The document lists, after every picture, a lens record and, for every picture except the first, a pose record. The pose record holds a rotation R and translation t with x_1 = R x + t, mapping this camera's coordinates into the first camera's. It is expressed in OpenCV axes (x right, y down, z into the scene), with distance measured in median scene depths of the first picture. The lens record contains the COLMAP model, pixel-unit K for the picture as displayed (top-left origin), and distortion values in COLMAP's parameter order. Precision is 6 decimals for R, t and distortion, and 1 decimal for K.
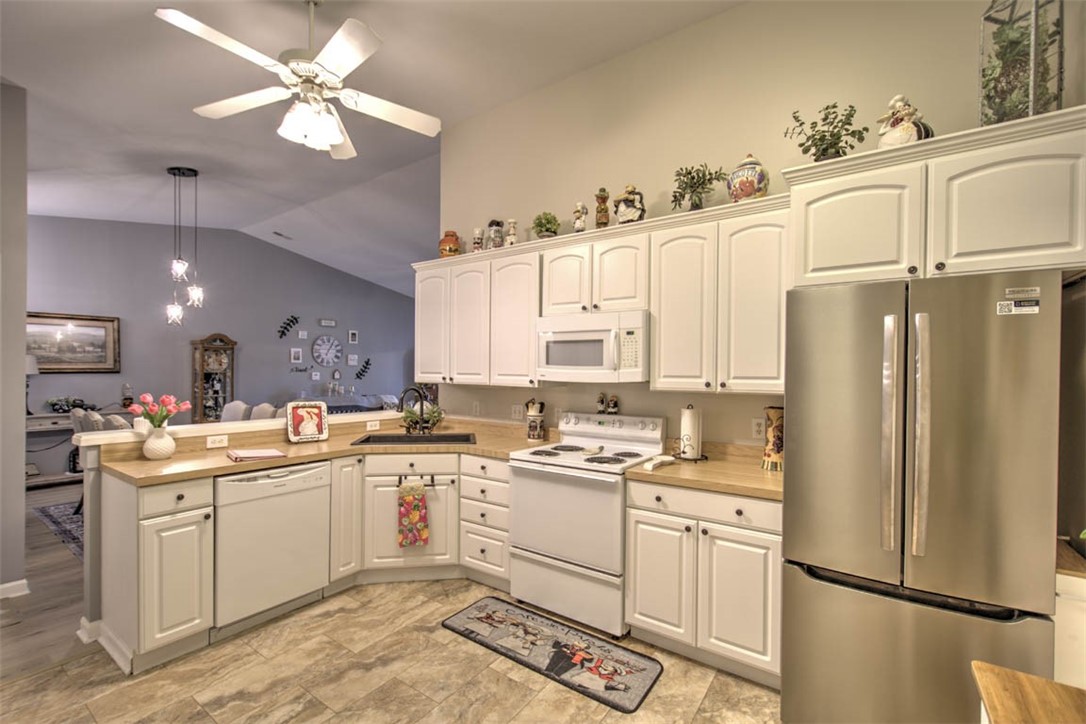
lens RADIAL K [[469.0, 0, 536.4], [0, 469.0, 373.2], [0, 0, 1]] dist [-0.001297, -0.000164]
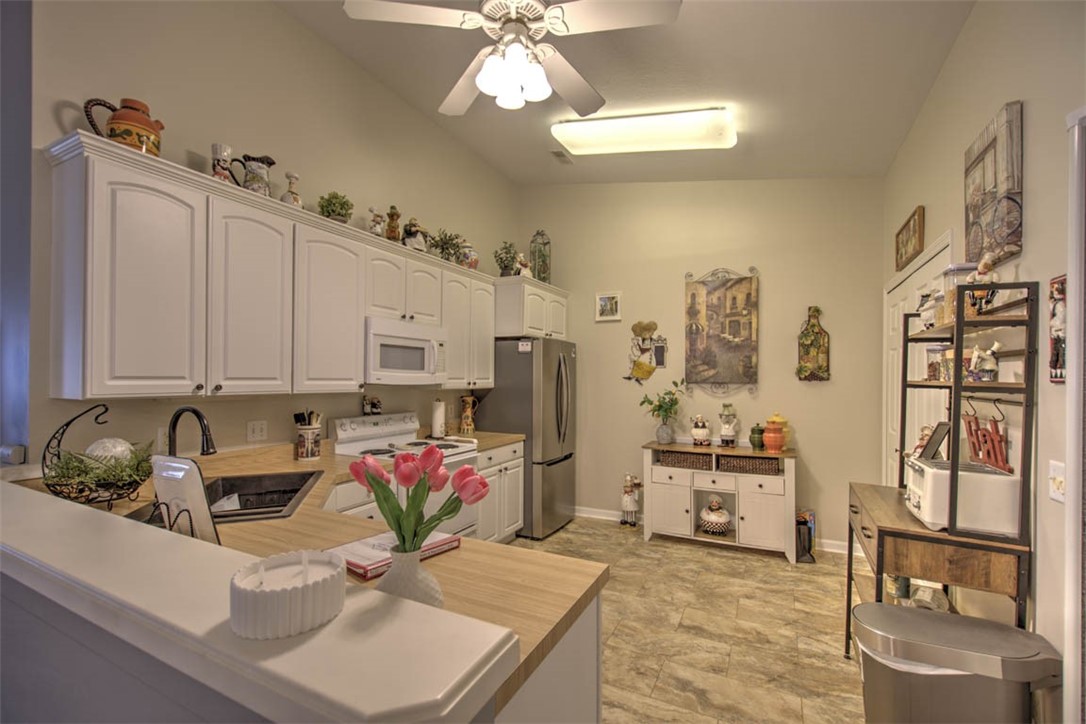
lens RADIAL K [[469.0, 0, 536.4], [0, 469.0, 373.2], [0, 0, 1]] dist [-0.001297, -0.000164]
pose [[-0.134932, -0.001498, 0.990854, -0.994262], [-0.004189, 0.999991, 0.000942, -0.009827], [-0.990846, -0.004024, -0.134937, 0.824062]]
